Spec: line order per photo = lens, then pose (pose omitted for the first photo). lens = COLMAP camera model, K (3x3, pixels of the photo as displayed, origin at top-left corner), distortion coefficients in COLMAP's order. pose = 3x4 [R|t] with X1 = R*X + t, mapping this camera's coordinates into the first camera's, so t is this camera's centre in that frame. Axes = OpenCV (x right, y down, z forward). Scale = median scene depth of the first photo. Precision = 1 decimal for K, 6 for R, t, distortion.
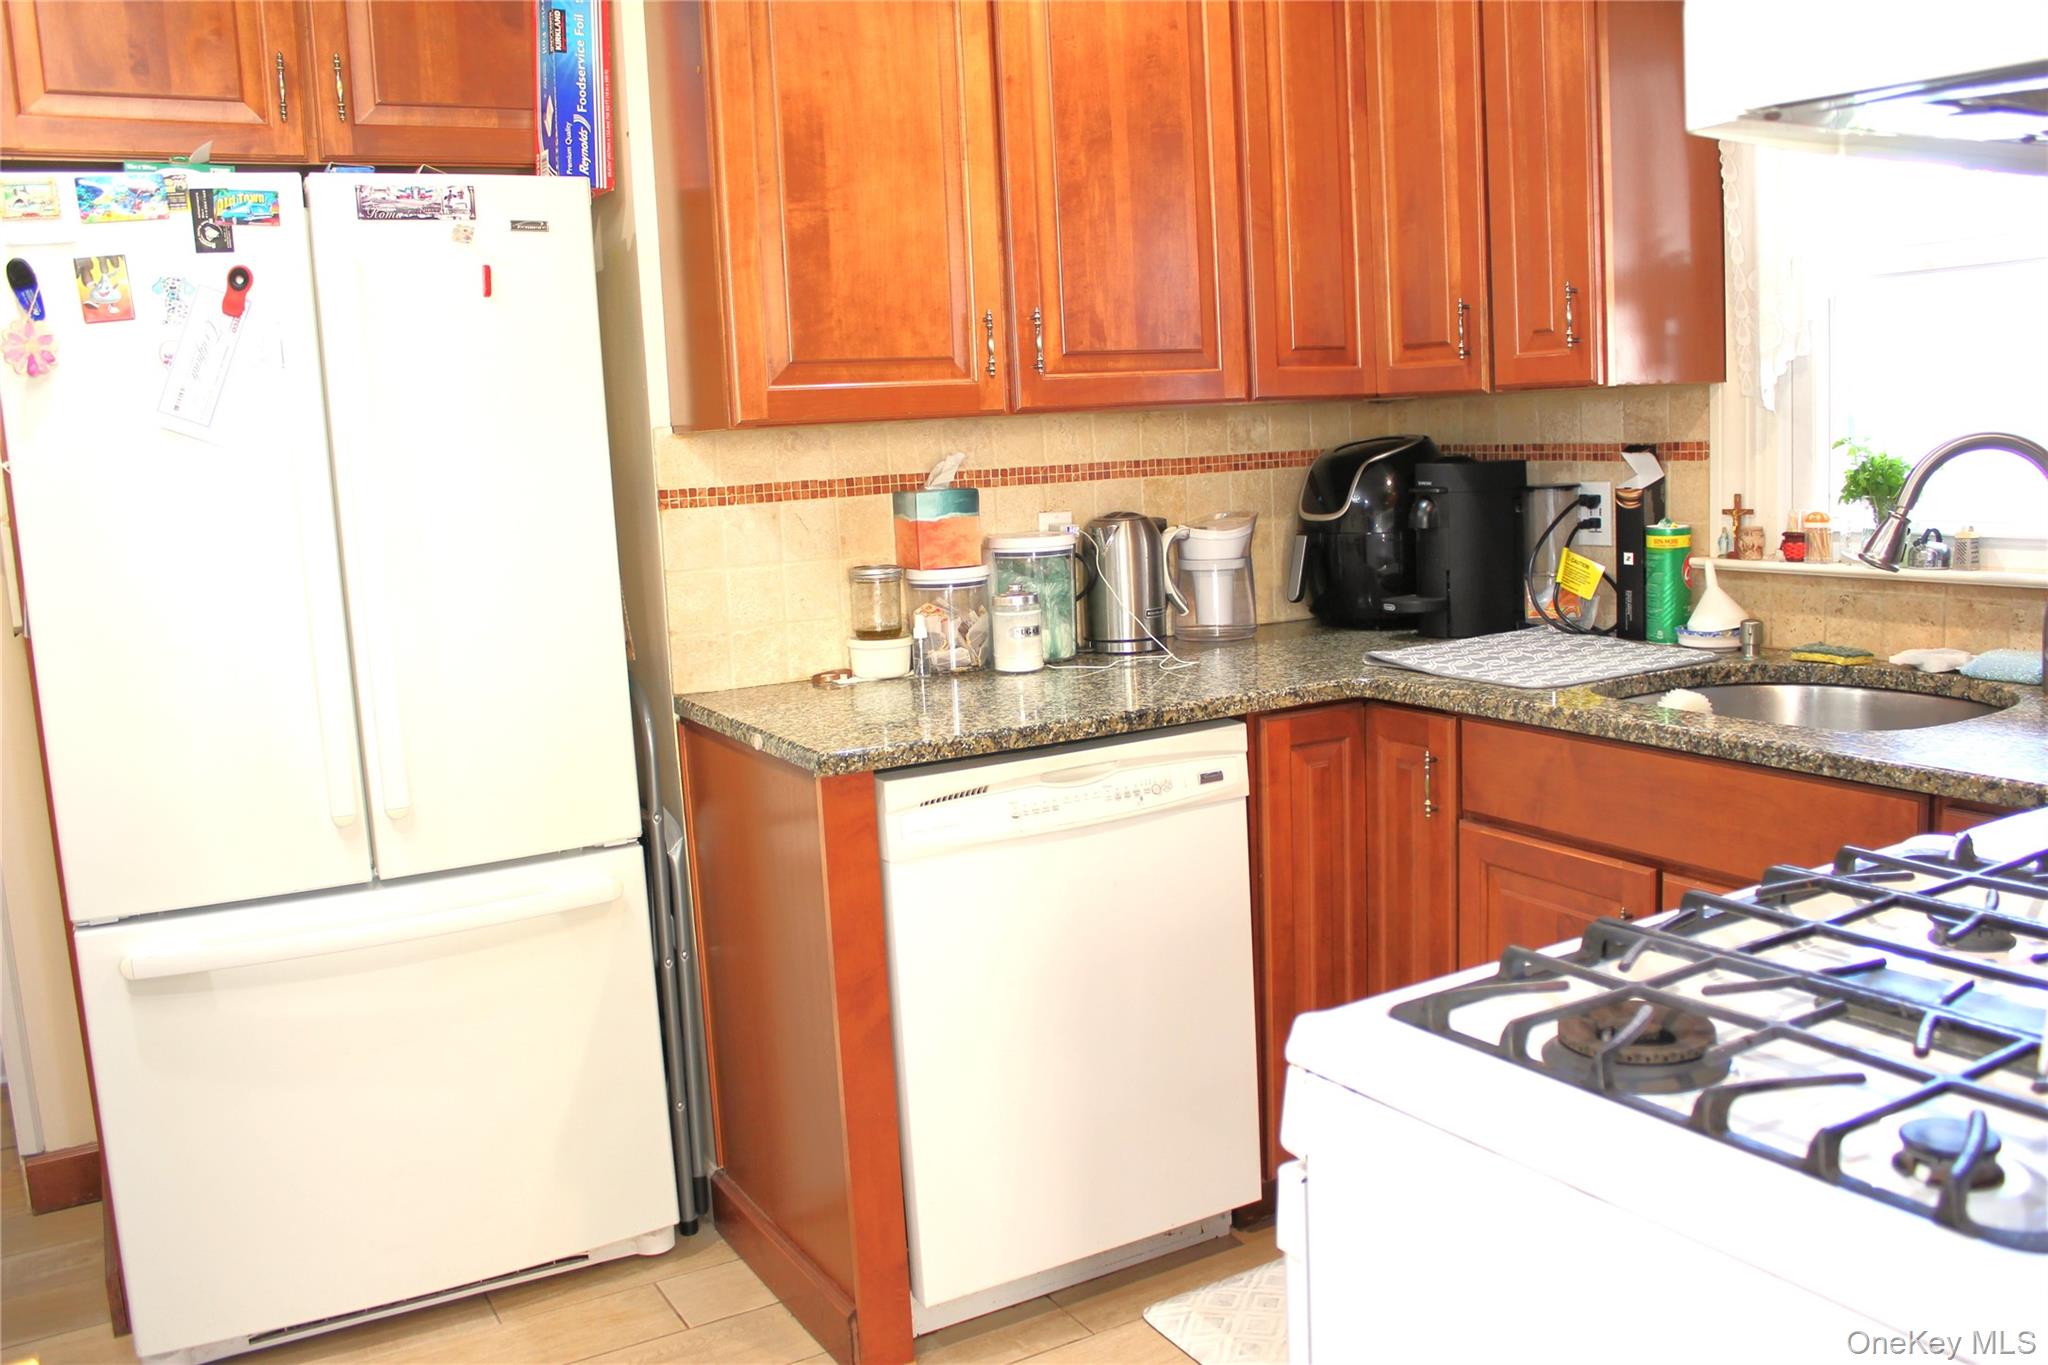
lens RADIAL K [[1684.2, 0, 1037.3], [0, 1684.2, 670.1], [0, 0, 1]] dist [-0.159552, 0.127608]
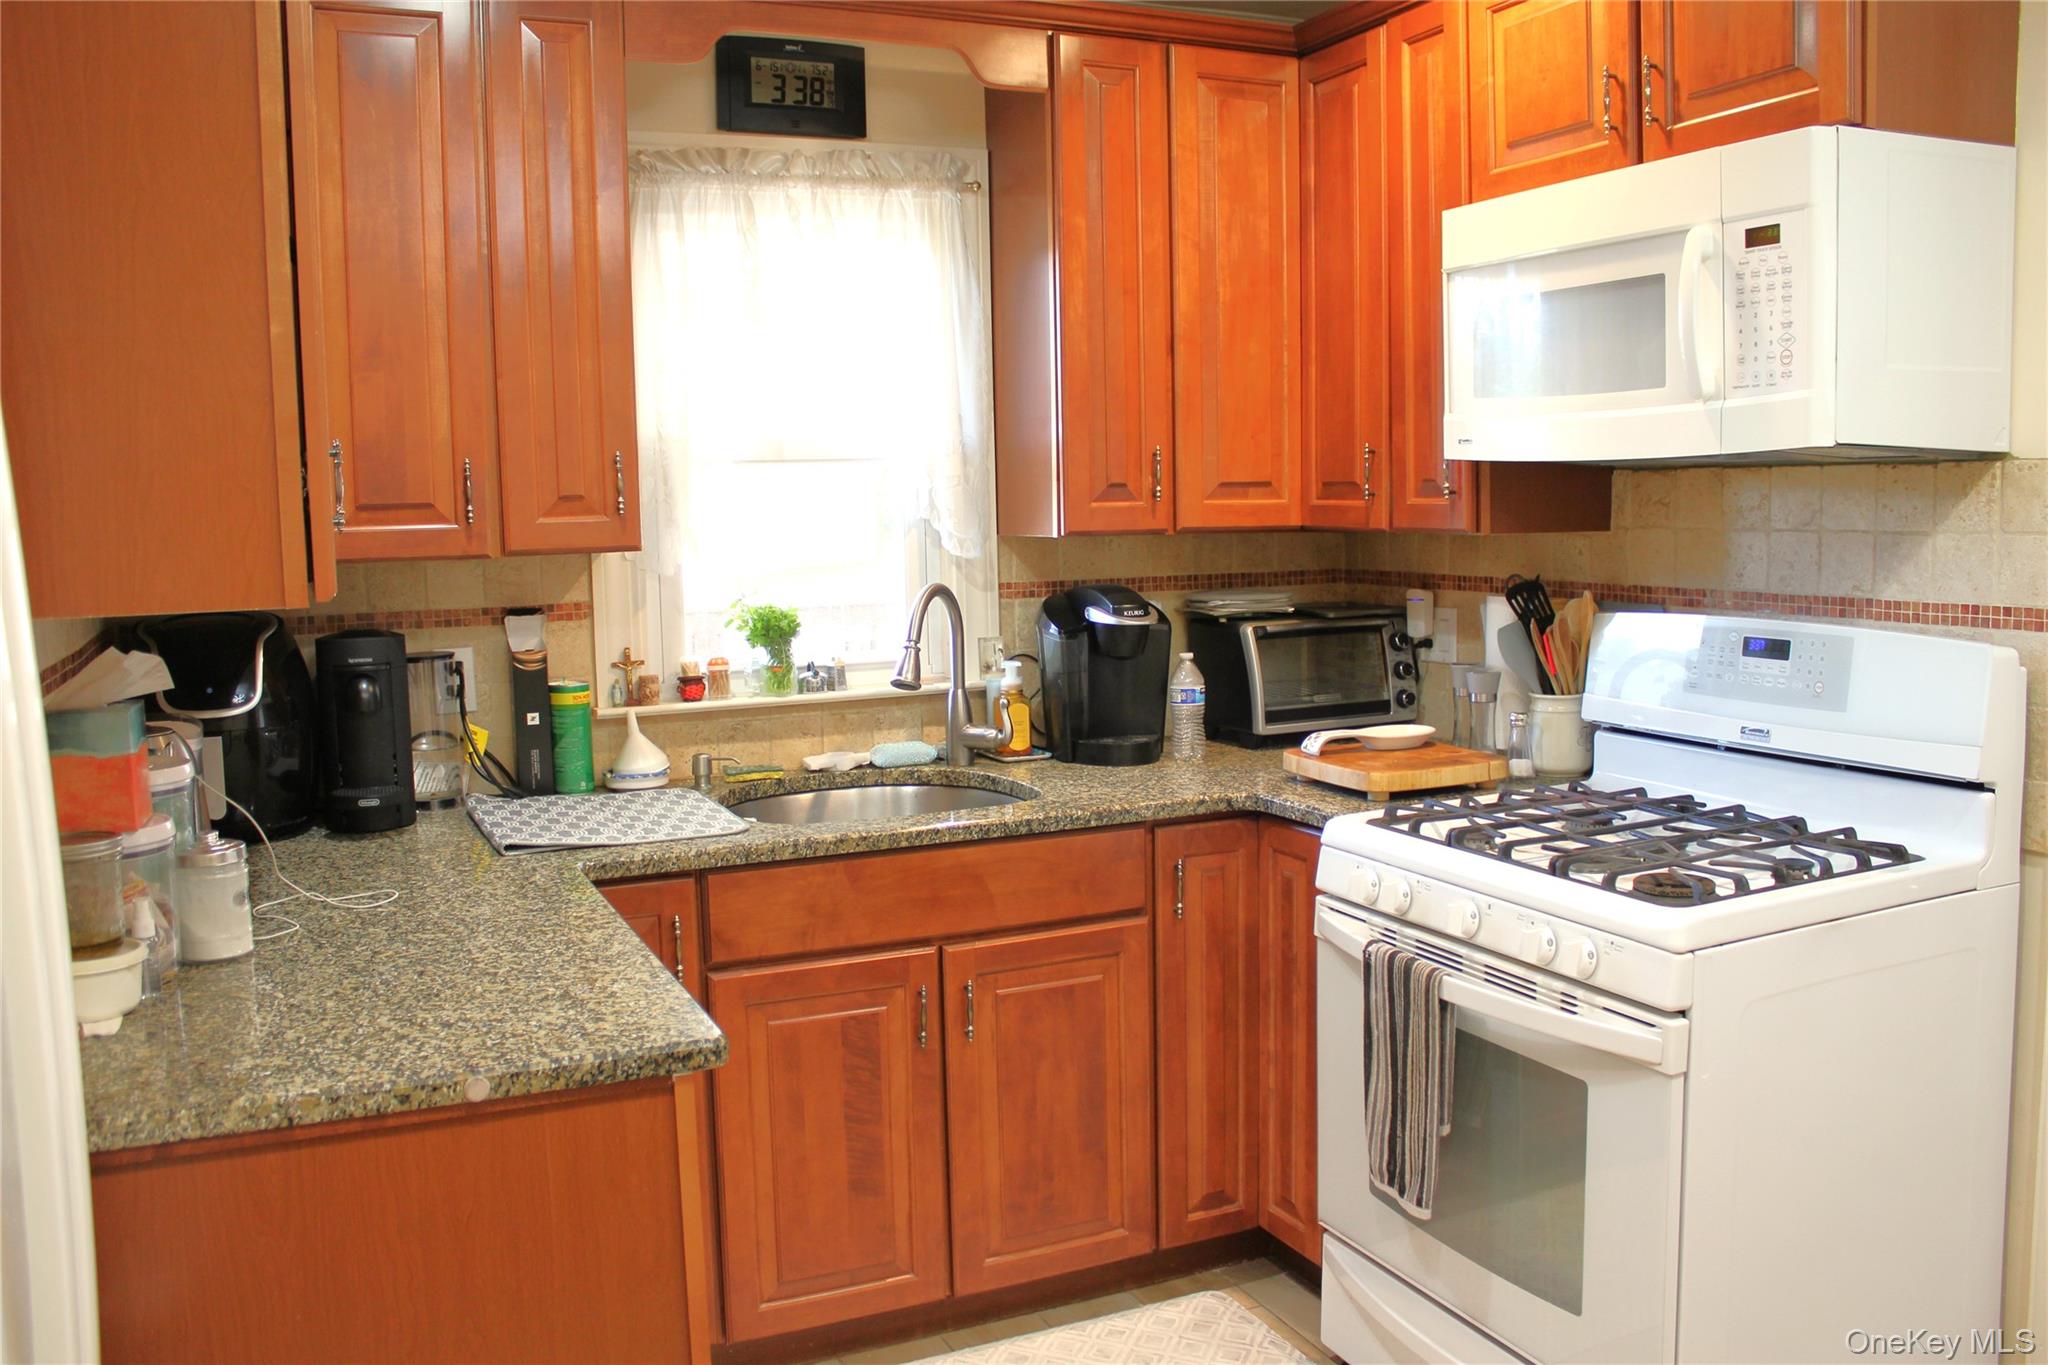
lens RADIAL K [[1684.2, 0, 1037.3], [0, 1684.2, 670.1], [0, 0, 1]] dist [-0.159552, 0.127608]
pose [[0.088985, -0.055591, 0.994480, -0.689456], [0.157665, 0.986639, 0.041045, -0.097857], [-0.983475, 0.153143, 0.096561, 0.638988]]
